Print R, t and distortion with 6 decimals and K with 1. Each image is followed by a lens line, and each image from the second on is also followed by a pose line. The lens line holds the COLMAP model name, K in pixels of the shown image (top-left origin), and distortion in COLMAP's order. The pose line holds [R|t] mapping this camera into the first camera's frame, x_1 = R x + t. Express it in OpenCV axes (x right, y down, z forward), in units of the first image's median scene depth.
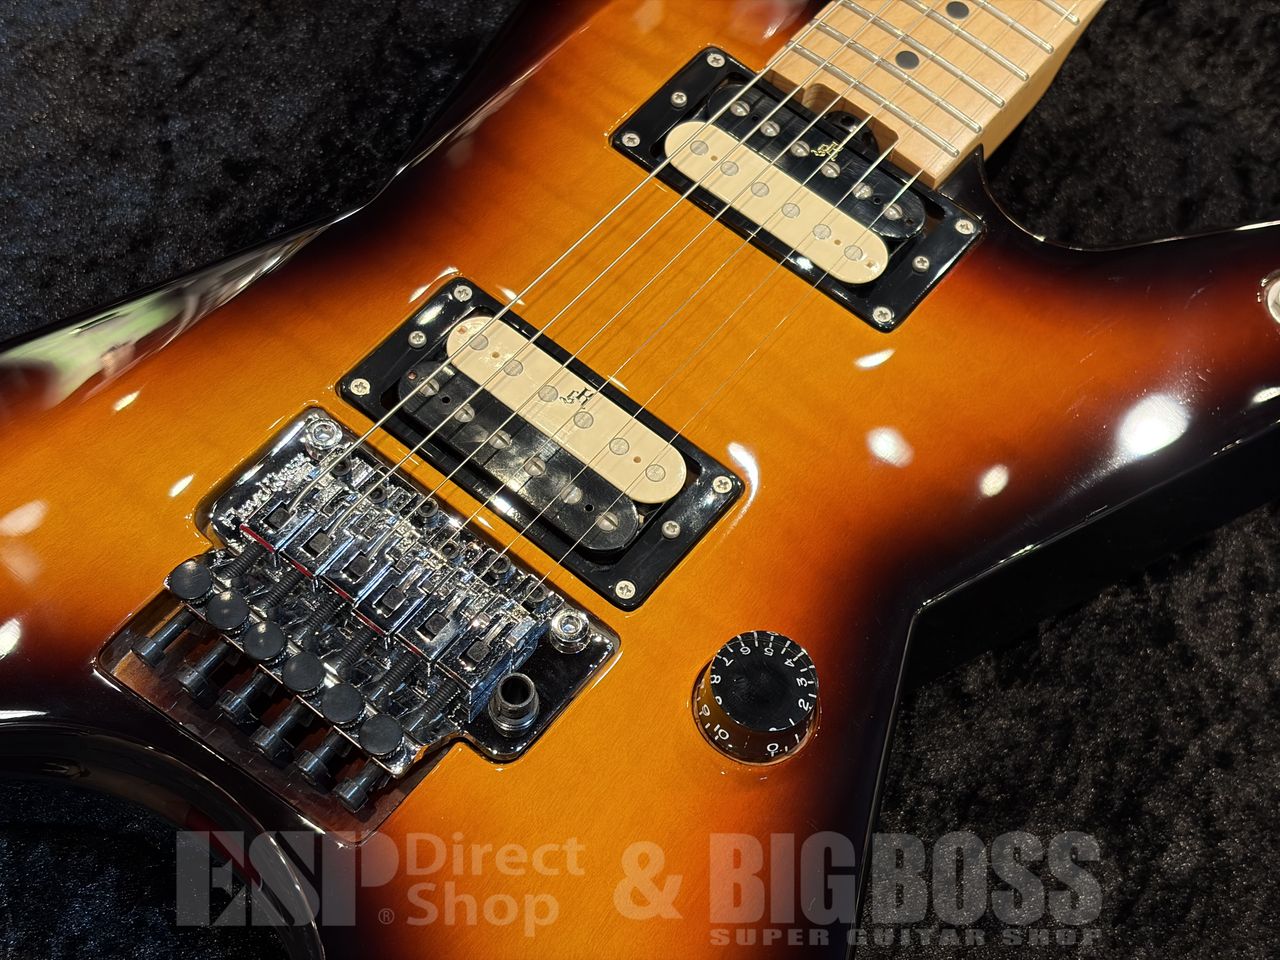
lens RADIAL K [[1980.8, 0, 640.1], [0, 1980.8, 480.4], [0, 0, 1]] dist [0.096760, 0.000000]
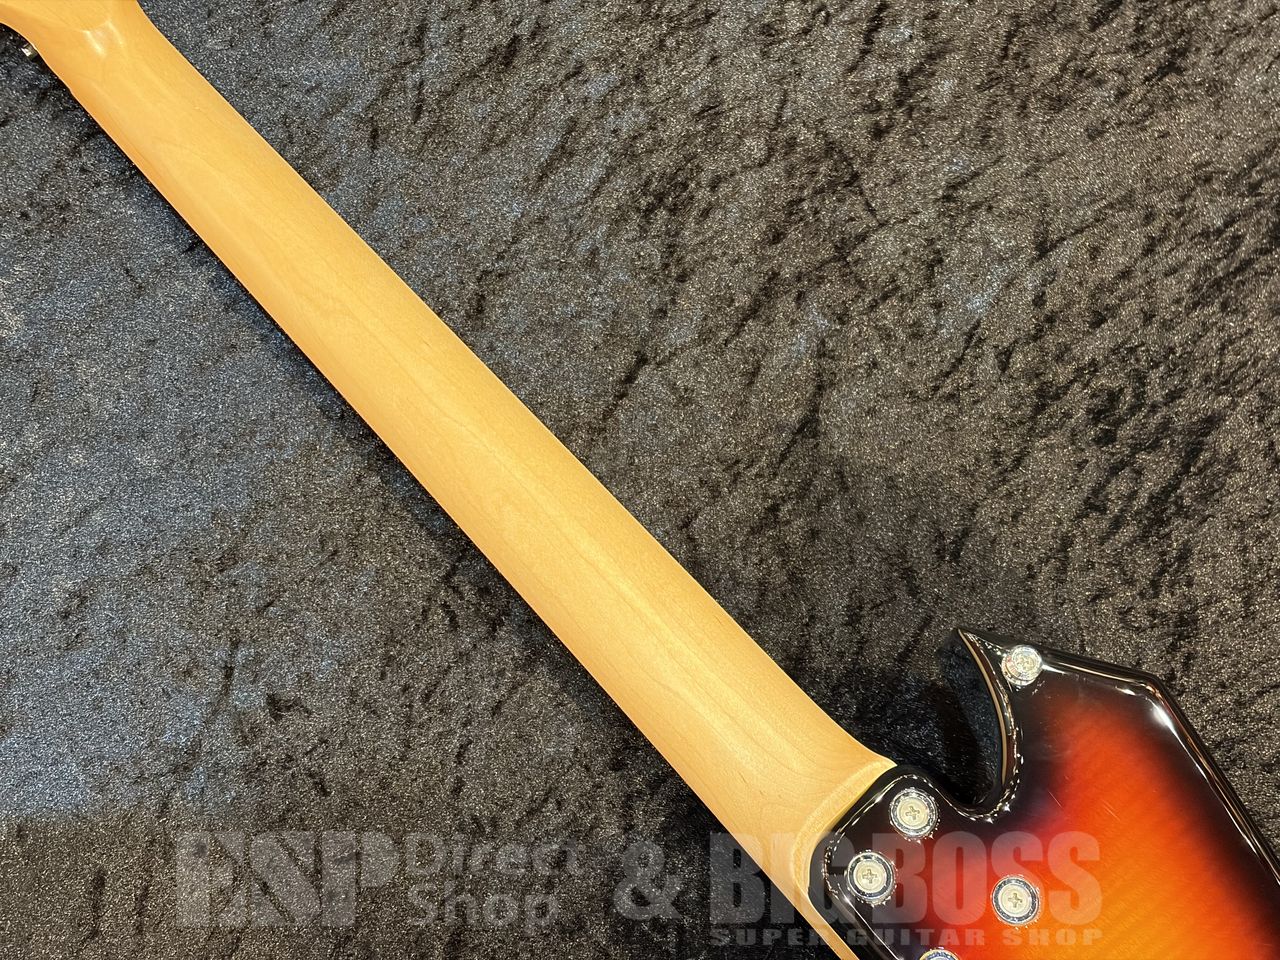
lens RADIAL K [[1980.8, 0, 618.8], [0, 1980.8, 478.7], [0, 0, 1]] dist [0.096760, 0.000000]
pose [[0.944124, 0.267718, -0.192241, 0.223457], [-0.229352, 0.952543, 0.200147, -0.655127], [0.236701, -0.144873, 0.960721, -0.137642]]
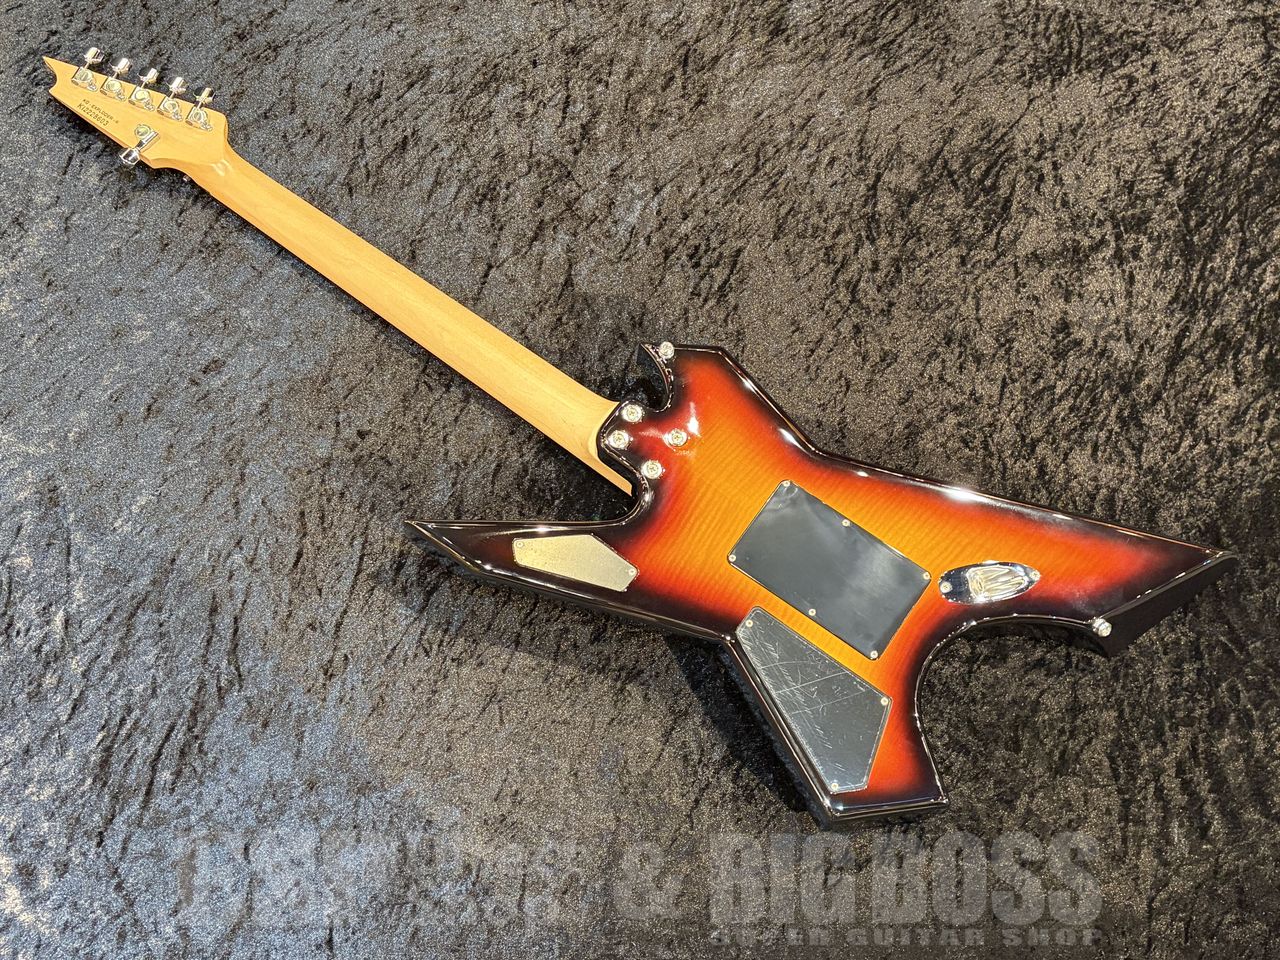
lens RADIAL K [[1546.0, 0, 635.4], [0, 1546.0, 483.6], [0, 0, 1]] dist [0.061622, 0.000000]
pose [[0.990948, 0.083646, -0.105002, 0.478384], [-0.064402, 0.982483, 0.174868, -0.558906], [0.117790, -0.166522, 0.978977, -1.282575]]
